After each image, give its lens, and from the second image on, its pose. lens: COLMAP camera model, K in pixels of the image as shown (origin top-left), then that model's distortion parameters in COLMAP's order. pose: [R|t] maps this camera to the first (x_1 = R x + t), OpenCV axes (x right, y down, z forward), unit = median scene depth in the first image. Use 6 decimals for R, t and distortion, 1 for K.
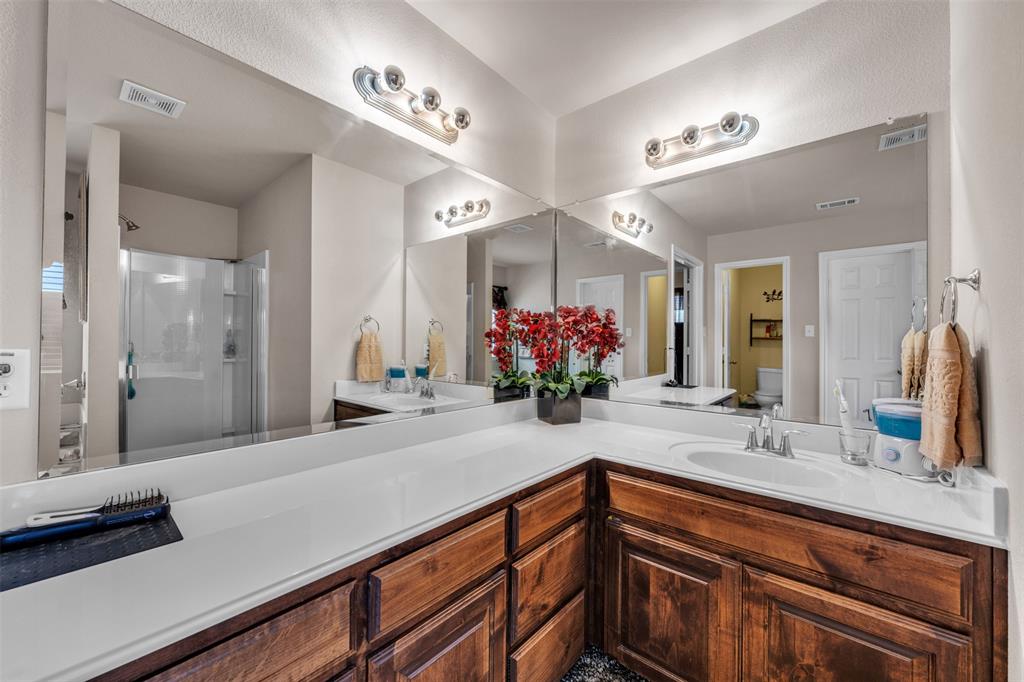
lens RADIAL K [[383.8, 0, 516.7], [0, 383.8, 342.8], [0, 0, 1]] dist [-0.001478, -0.000120]
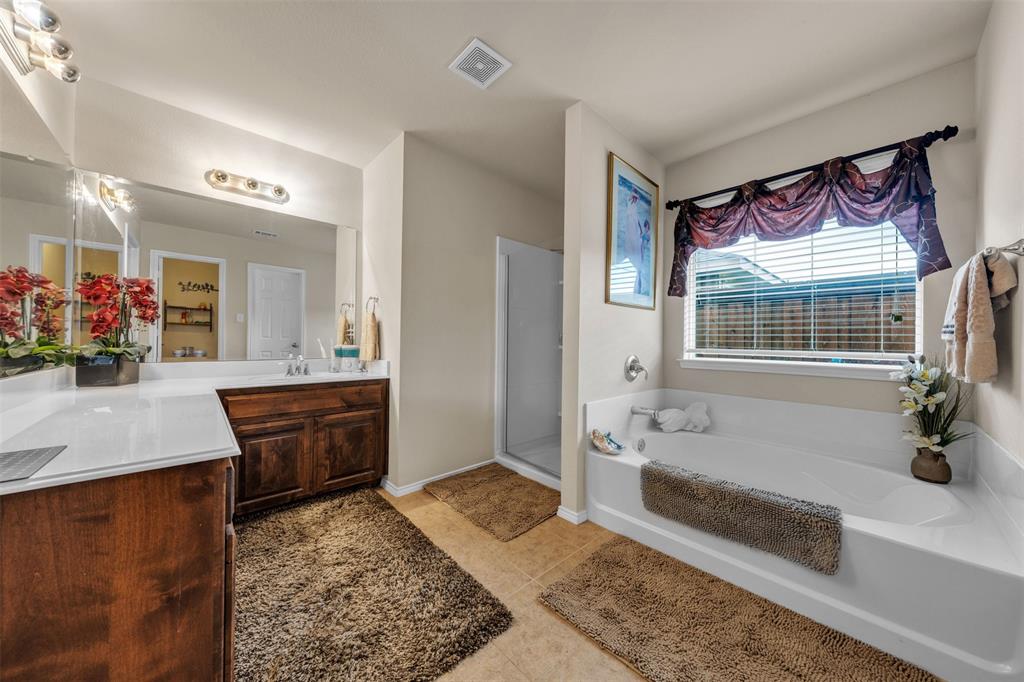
lens RADIAL K [[349.2, 0, 512.7], [0, 349.2, 339.5], [0, 0, 1]] dist [0.000543, 0.000530]
pose [[0.101124, 0.005688, 0.994858, -1.085268], [-0.011638, 0.999922, -0.004534, 0.115367], [-0.994806, -0.011119, 0.101182, -0.267793]]
